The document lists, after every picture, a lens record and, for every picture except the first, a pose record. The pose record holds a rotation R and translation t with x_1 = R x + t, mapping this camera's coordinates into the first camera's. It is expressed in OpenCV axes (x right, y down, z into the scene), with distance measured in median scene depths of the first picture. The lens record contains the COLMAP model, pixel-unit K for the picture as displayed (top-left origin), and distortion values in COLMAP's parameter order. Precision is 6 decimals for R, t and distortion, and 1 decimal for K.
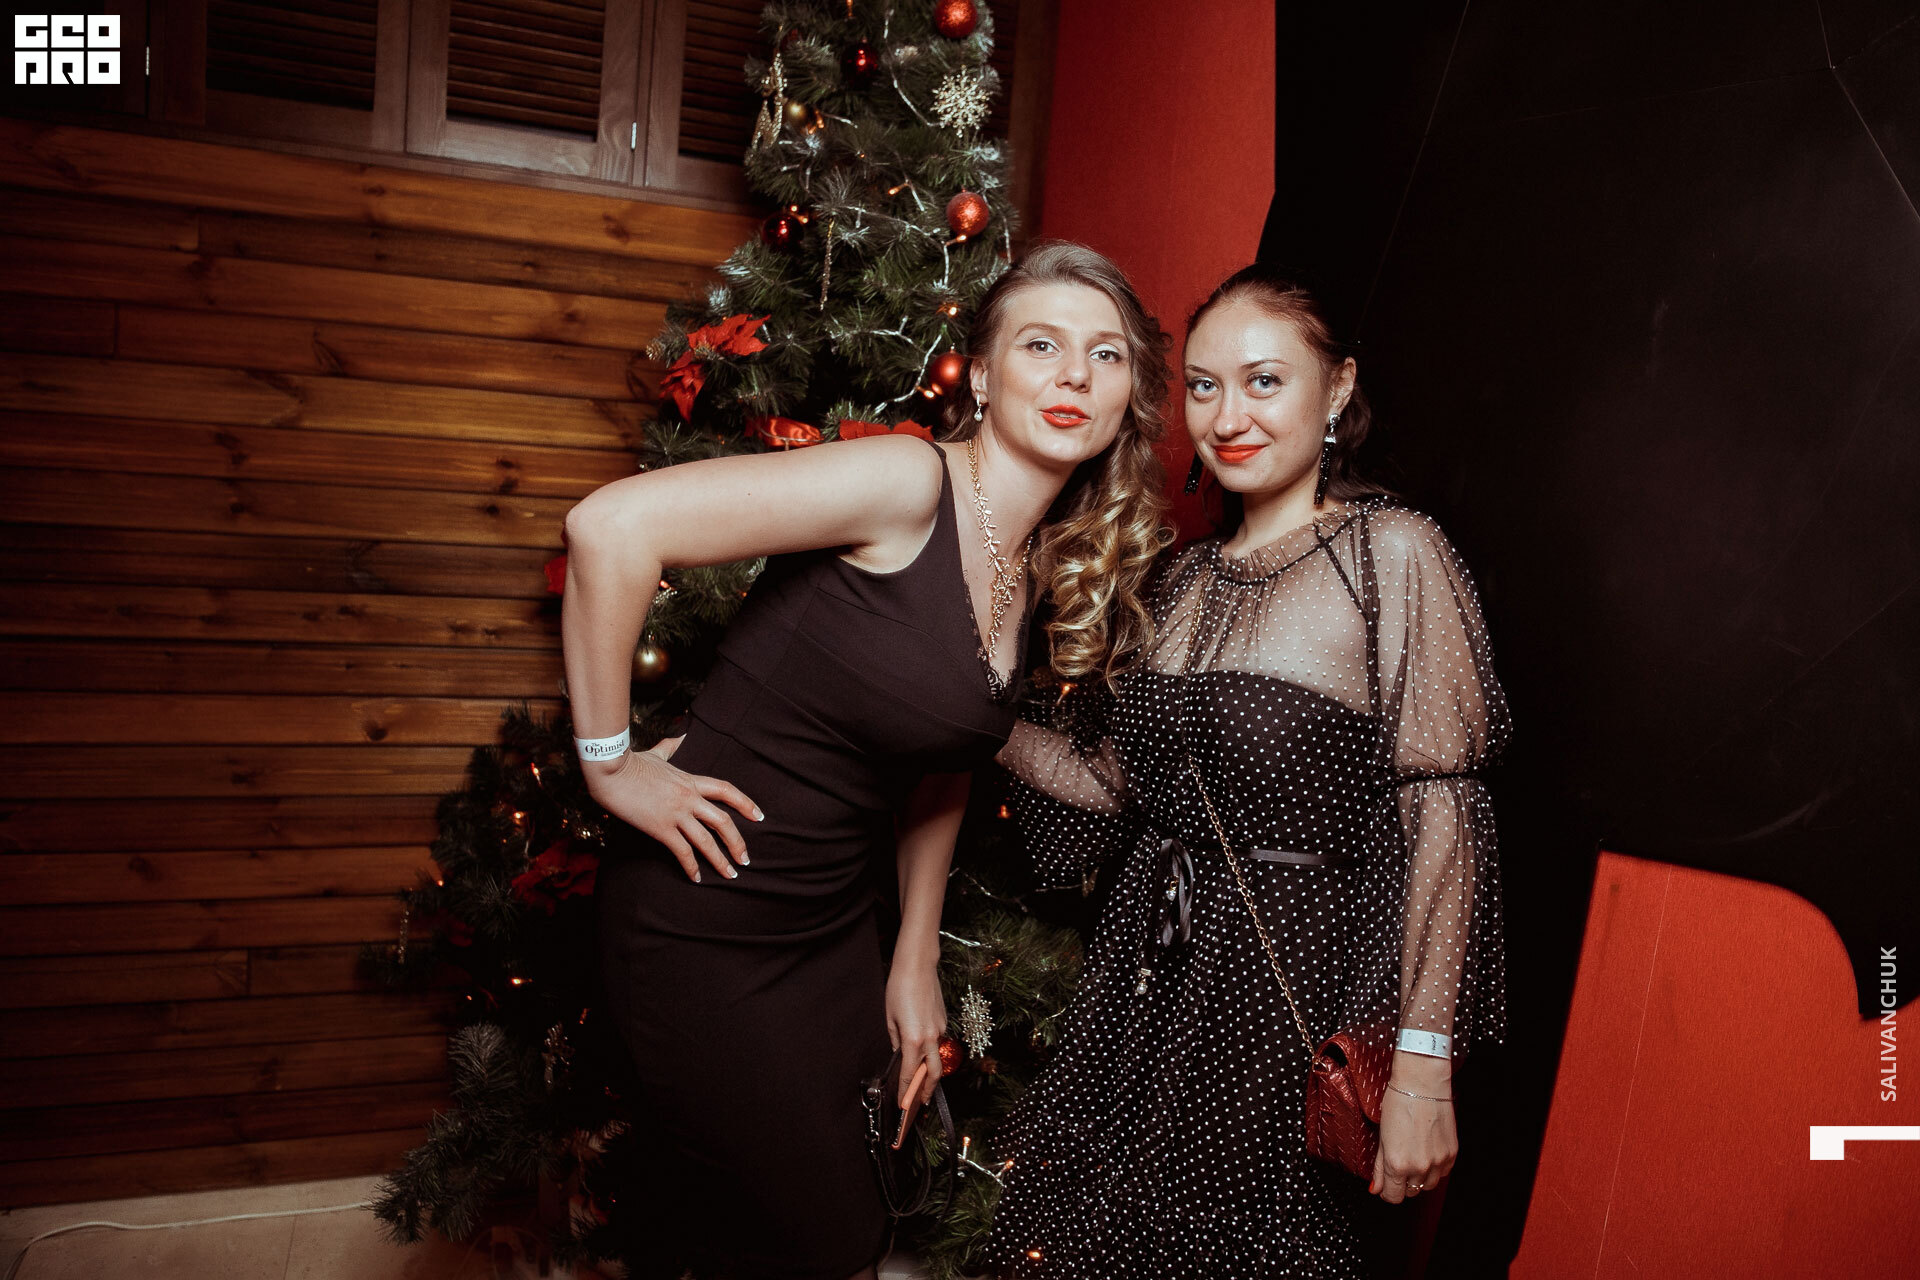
lens RADIAL K [[1306.5, 0, 968.6], [0, 1306.5, 639.7], [0, 0, 1]] dist [-0.073682, 0.025790]
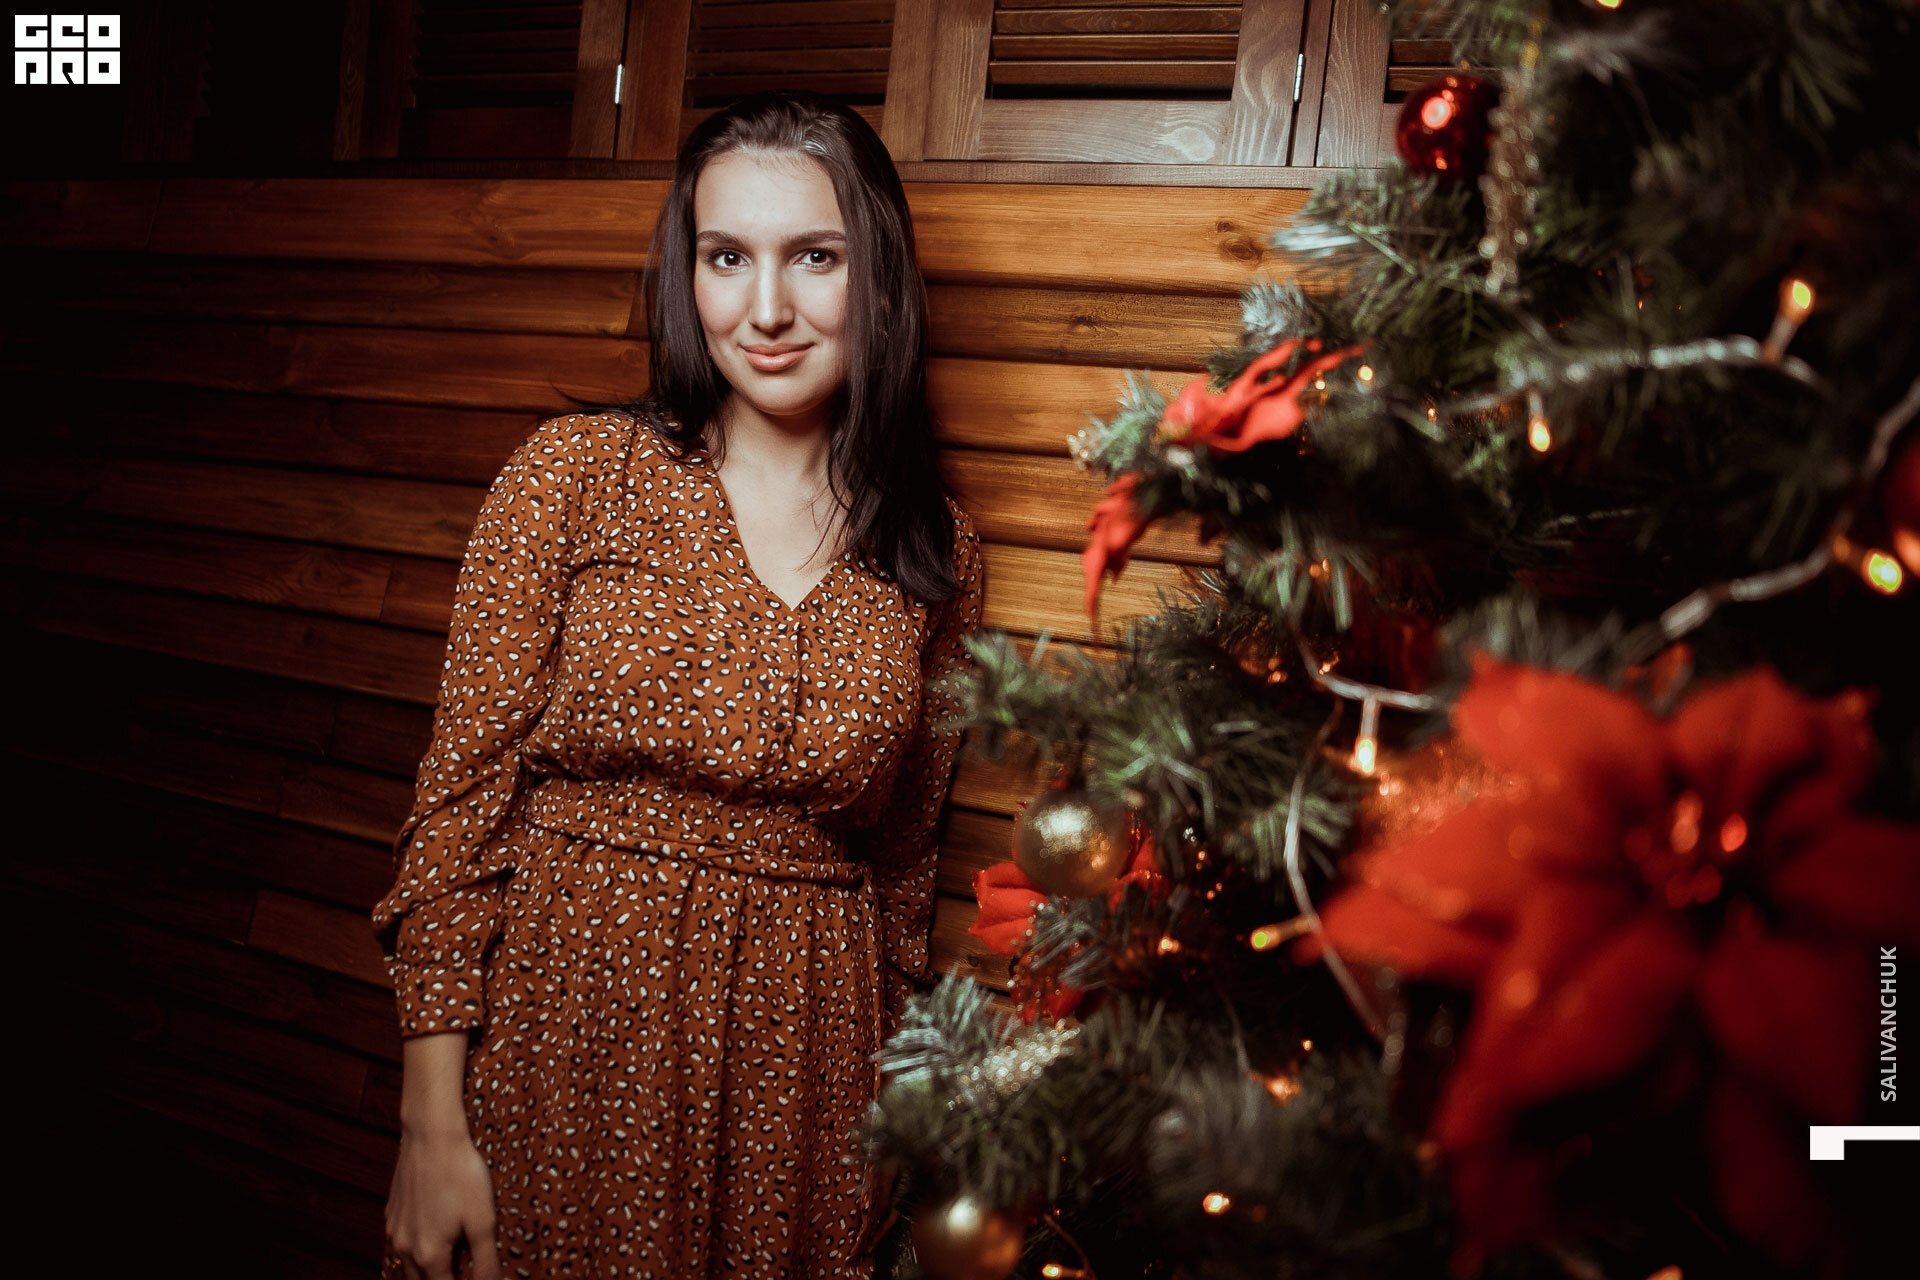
lens RADIAL K [[1306.5, 0, 968.6], [0, 1306.5, 639.7], [0, 0, 1]] dist [-0.073682, 0.025790]
pose [[0.752943, 0.055680, -0.655726, -0.000341], [-0.133356, 0.988651, -0.069177, -0.116066], [0.644432, 0.139531, 0.751823, 0.599114]]
